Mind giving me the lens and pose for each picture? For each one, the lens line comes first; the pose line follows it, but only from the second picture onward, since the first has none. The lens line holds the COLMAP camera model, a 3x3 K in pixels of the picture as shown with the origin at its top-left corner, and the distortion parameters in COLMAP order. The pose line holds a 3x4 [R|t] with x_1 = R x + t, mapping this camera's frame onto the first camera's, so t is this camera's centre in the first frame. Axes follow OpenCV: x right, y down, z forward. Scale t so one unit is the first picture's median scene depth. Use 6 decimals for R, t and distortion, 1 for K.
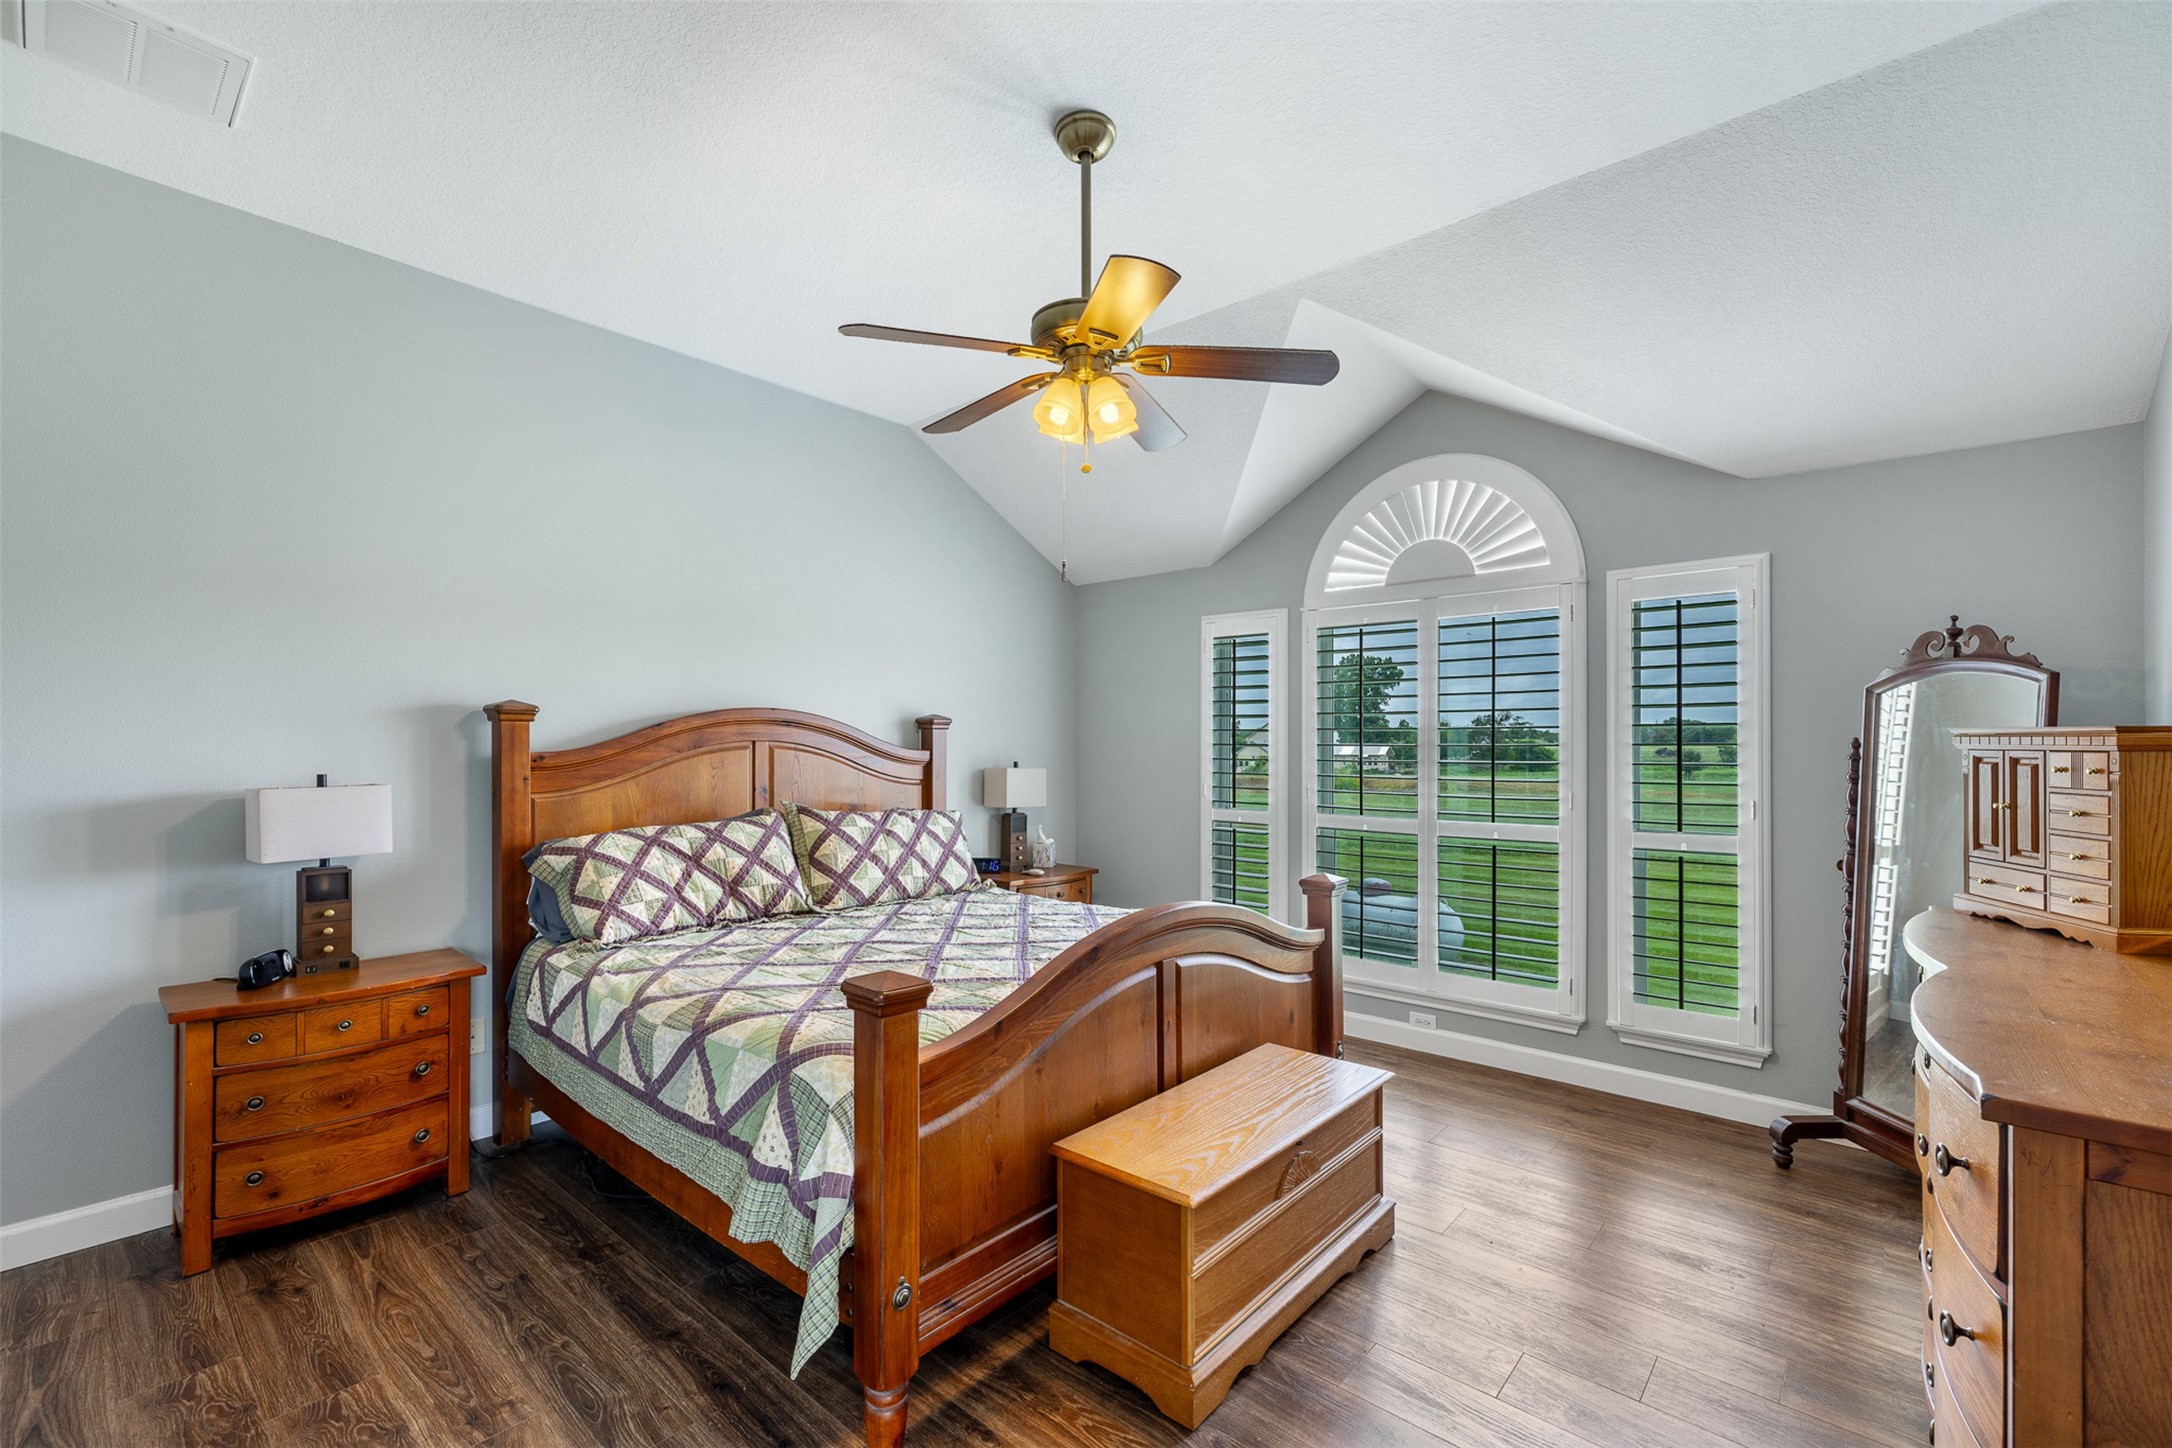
lens RADIAL K [[928.6, 0, 1078.5], [0, 928.6, 737.1], [0, 0, 1]] dist [0.007469, -0.001458]
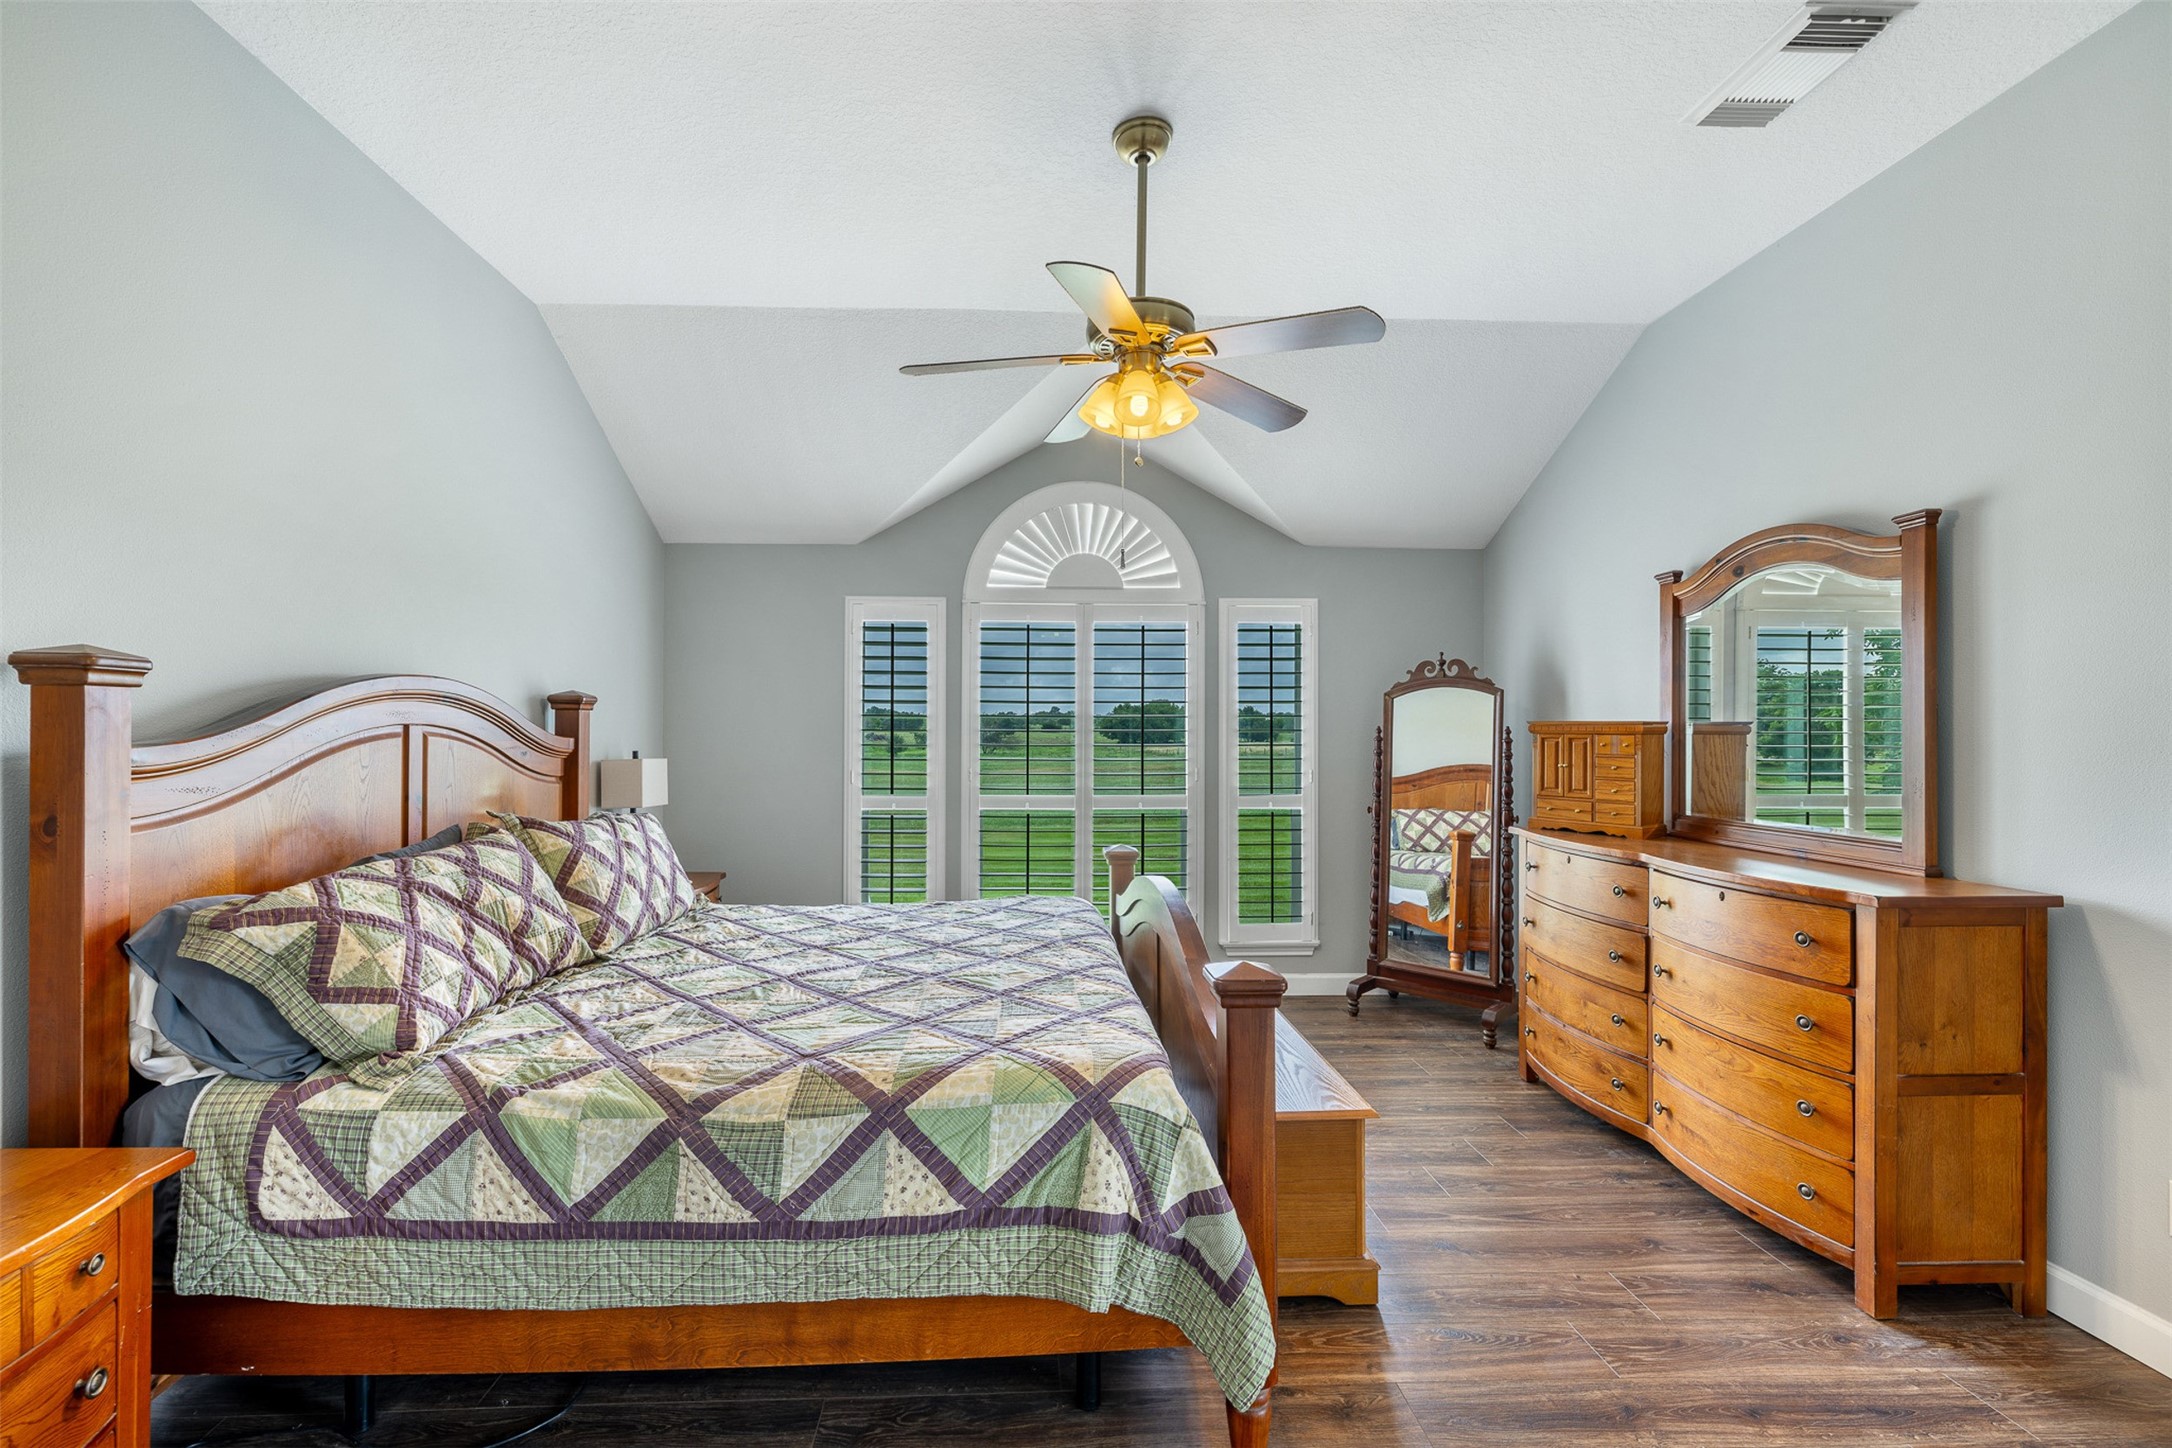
lens RADIAL K [[928.6, 0, 1074.3], [0, 928.6, 724.6], [0, 0, 1]] dist [0.007469, -0.001458]
pose [[0.718717, 0.005030, 0.695284, -0.546621], [-0.006500, 0.999979, -0.000515, 0.001609], [-0.695272, -0.004150, 0.718735, 0.227398]]
